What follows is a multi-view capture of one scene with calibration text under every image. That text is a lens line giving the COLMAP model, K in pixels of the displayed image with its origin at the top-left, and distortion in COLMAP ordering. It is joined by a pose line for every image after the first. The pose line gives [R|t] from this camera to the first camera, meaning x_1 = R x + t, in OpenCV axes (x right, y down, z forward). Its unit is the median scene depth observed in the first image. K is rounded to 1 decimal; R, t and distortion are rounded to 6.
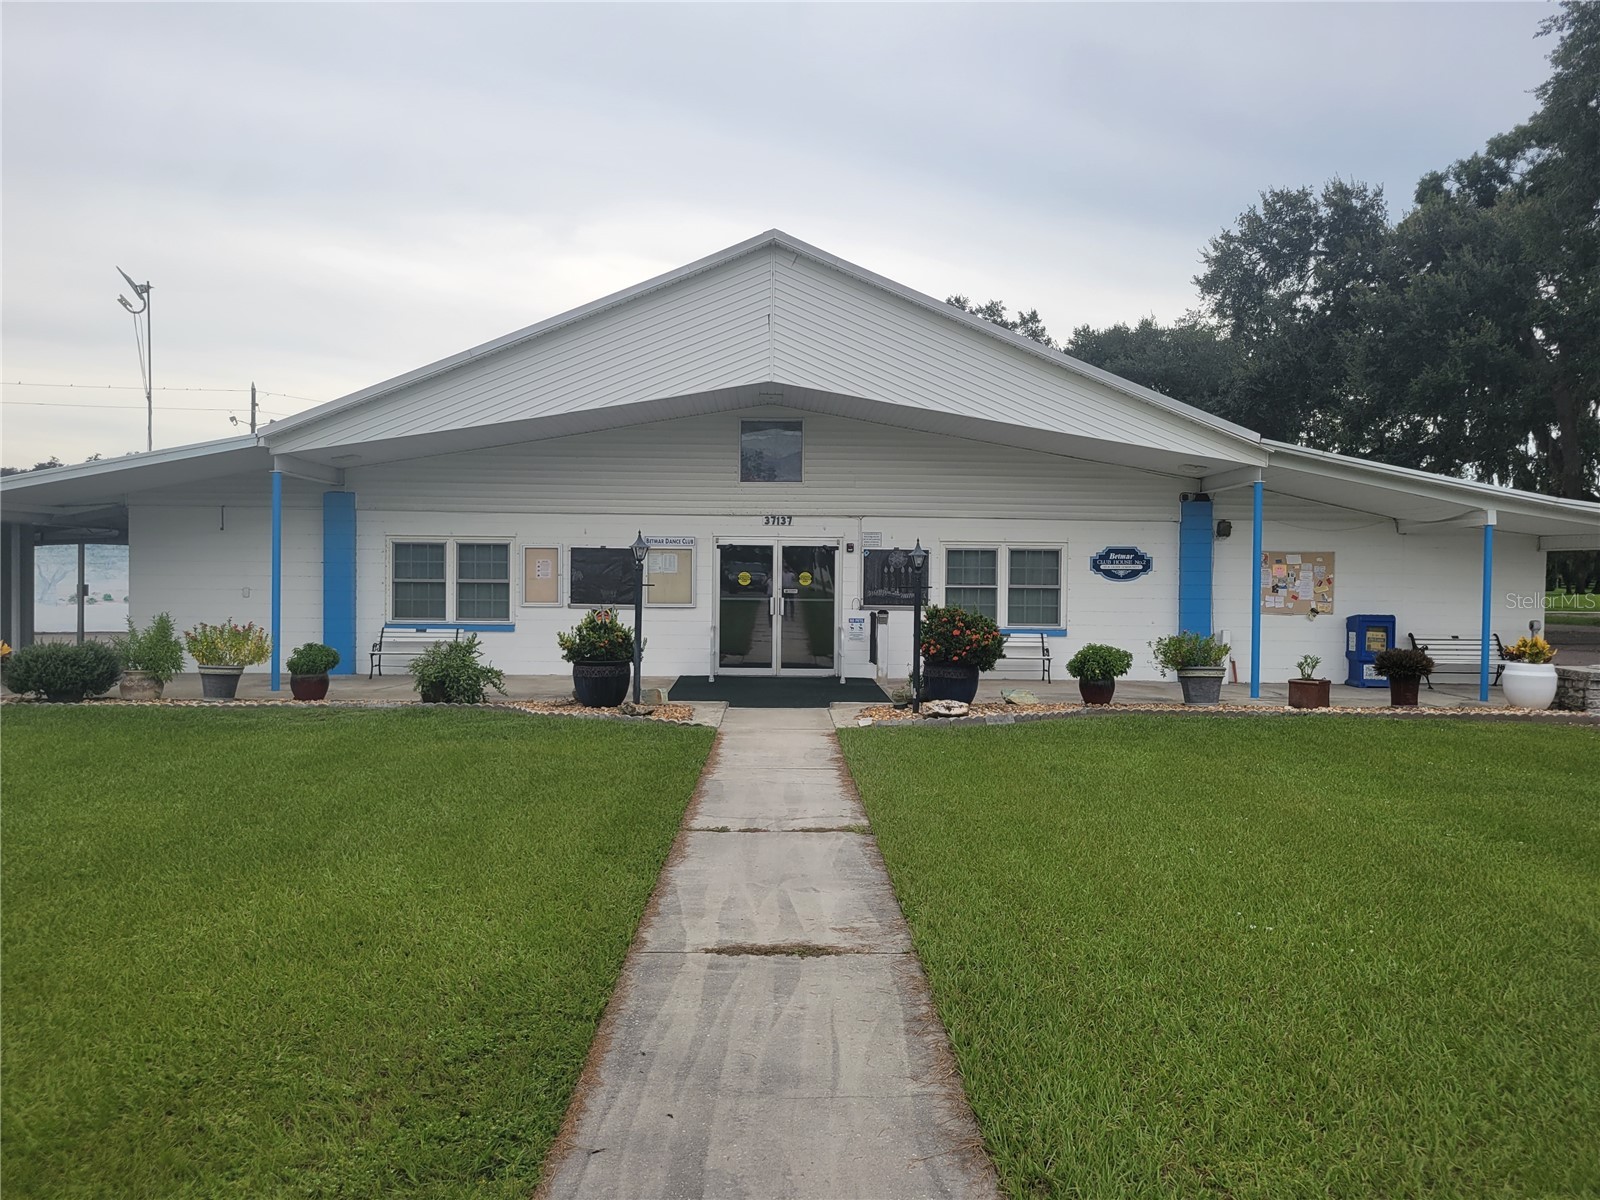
lens RADIAL K [[1173.4, 0, 801.6], [0, 1173.4, 596.6], [0, 0, 1]] dist [0.046943, 0.006977]
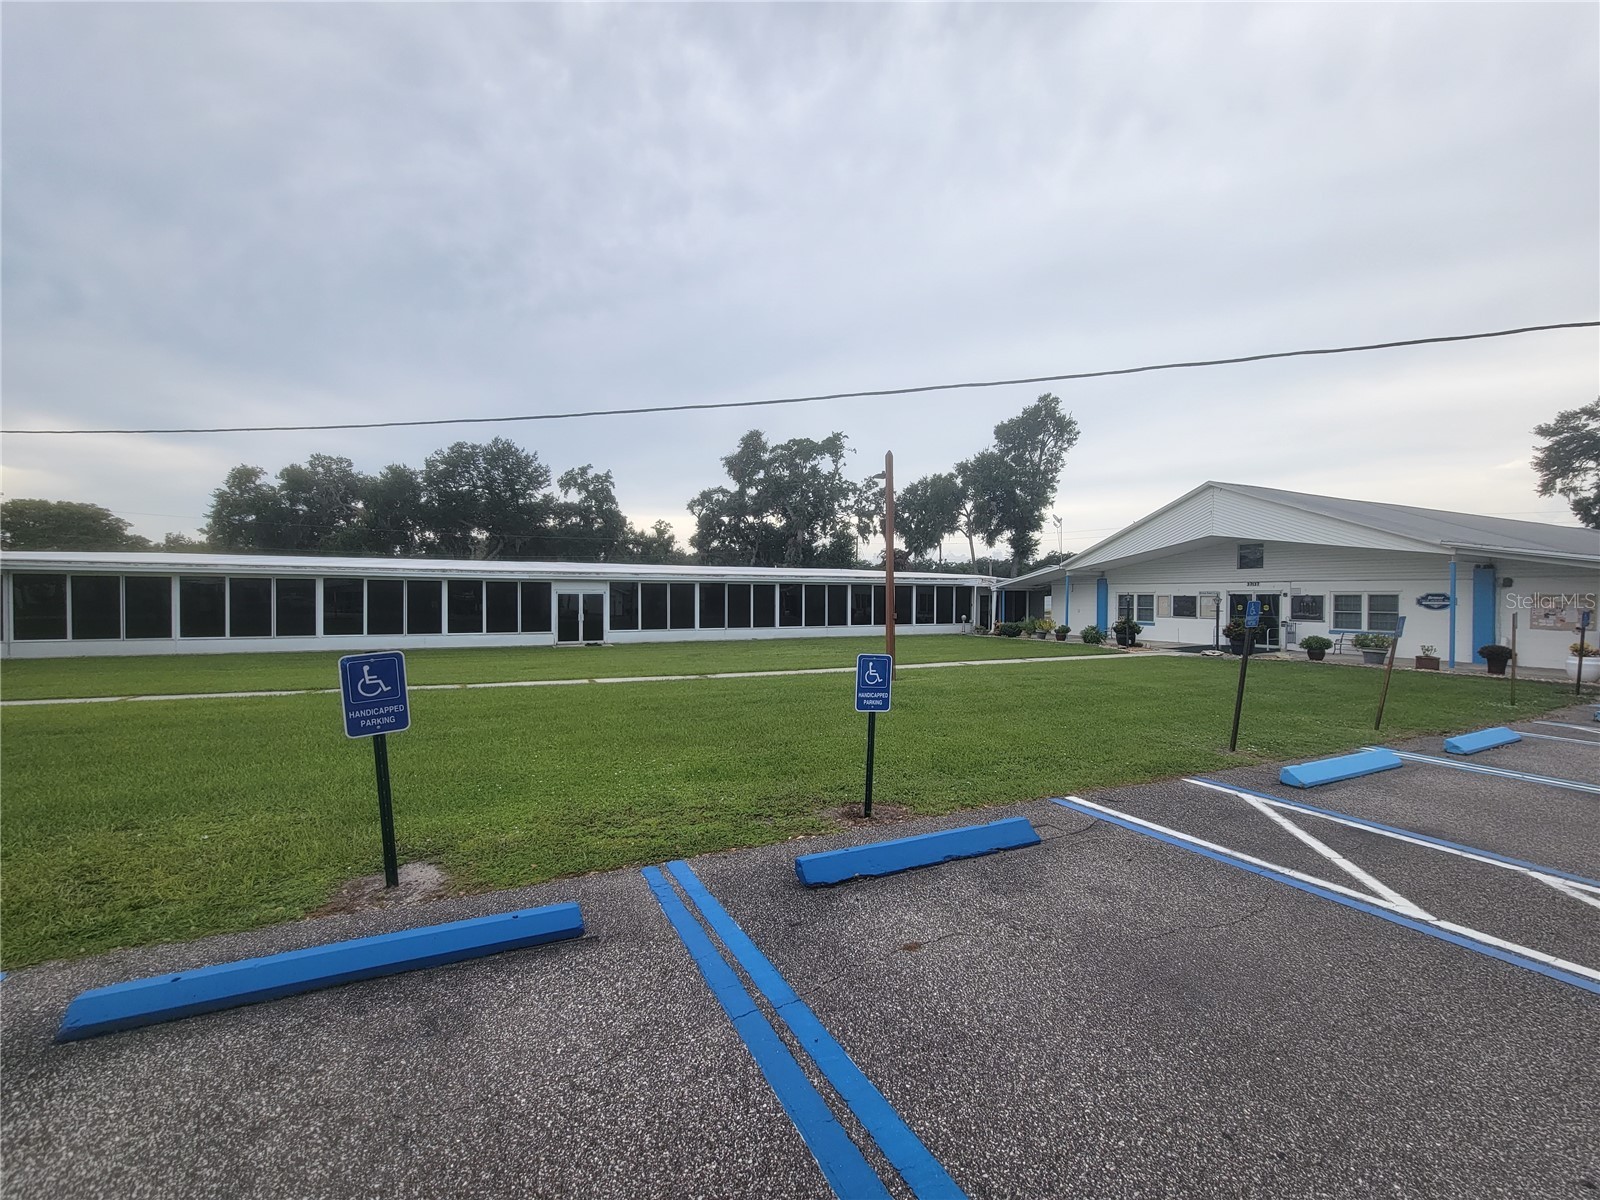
lens RADIAL K [[646.3, 0, 801.5], [0, 646.3, 604.0], [0, 0, 1]] dist [0.001089, 0.000190]
pose [[0.418854, 0.002116, -0.908051, 0.811518], [-0.015217, 0.999873, -0.004689, -0.002410], [0.907926, 0.015782, 0.418833, -0.421993]]
